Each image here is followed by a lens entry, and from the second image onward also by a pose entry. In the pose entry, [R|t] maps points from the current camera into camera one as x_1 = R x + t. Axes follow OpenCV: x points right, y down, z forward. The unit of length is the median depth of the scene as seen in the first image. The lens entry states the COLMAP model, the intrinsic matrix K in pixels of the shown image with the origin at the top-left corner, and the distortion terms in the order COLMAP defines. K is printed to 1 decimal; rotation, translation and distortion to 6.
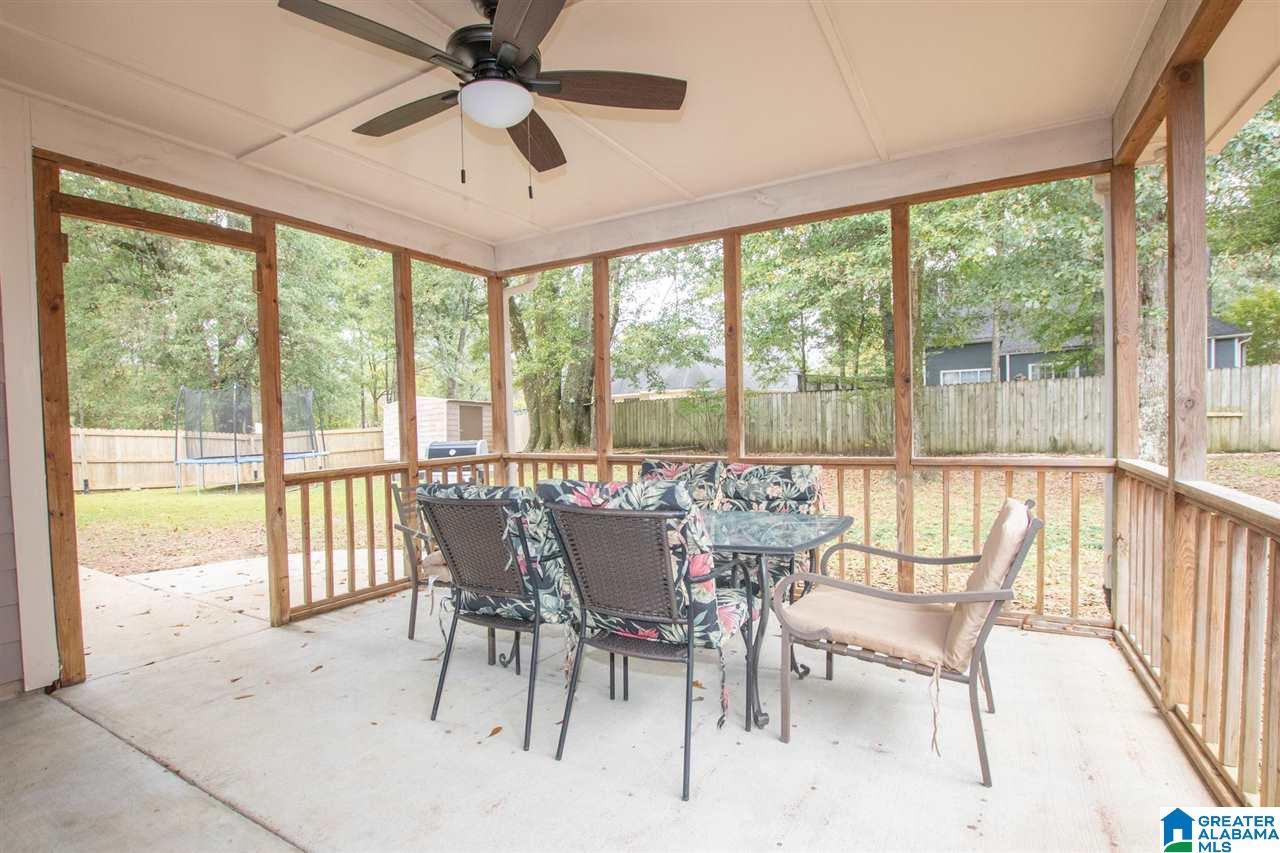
lens RADIAL K [[606.7, 0, 617.7], [0, 606.7, 434.2], [0, 0, 1]] dist [-0.024182, 0.001197]
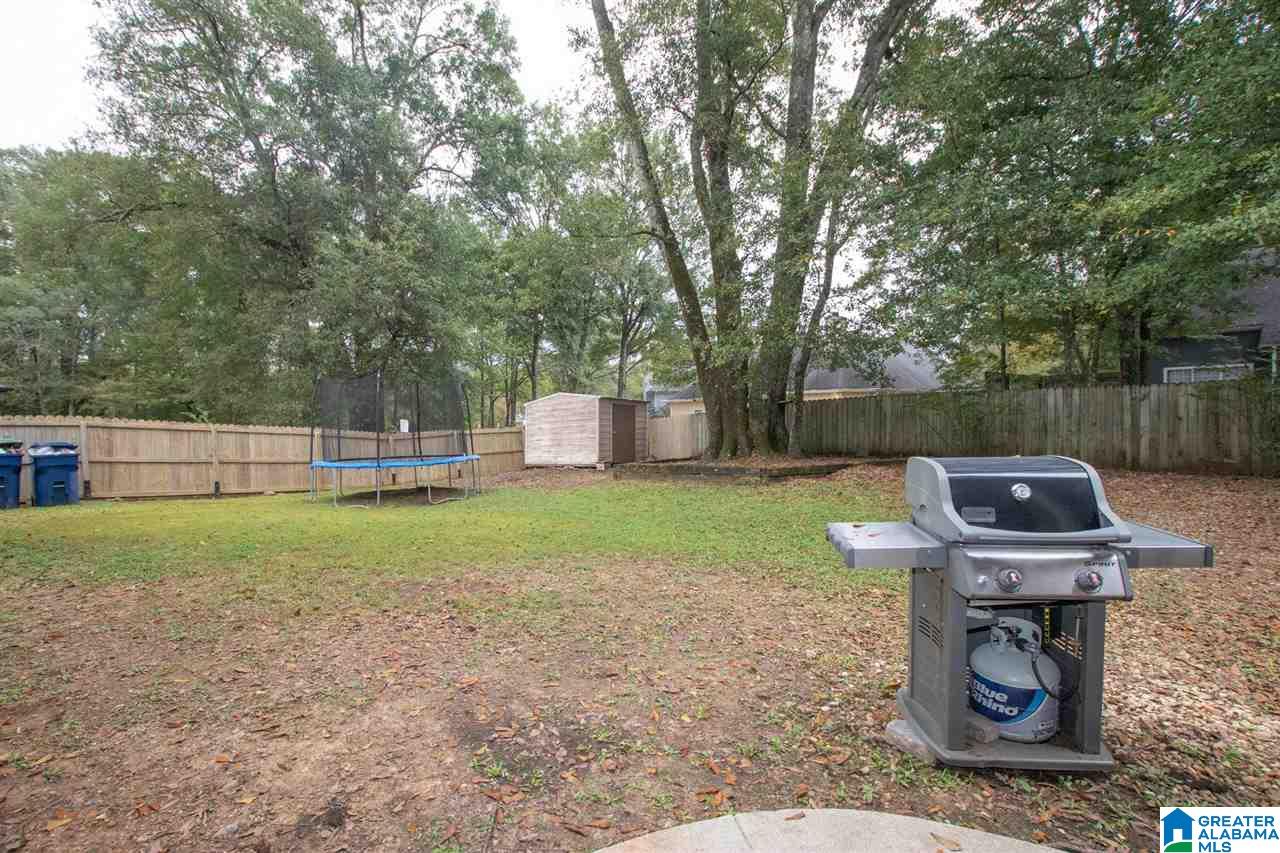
lens RADIAL K [[606.7, 0, 617.7], [0, 606.7, 434.2], [0, 0, 1]] dist [-0.024182, 0.001197]
pose [[0.985077, 0.013171, -0.171609, -0.138093], [-0.014321, 0.999883, -0.005464, 0.001764], [0.171517, 0.007841, 0.985150, 0.195790]]
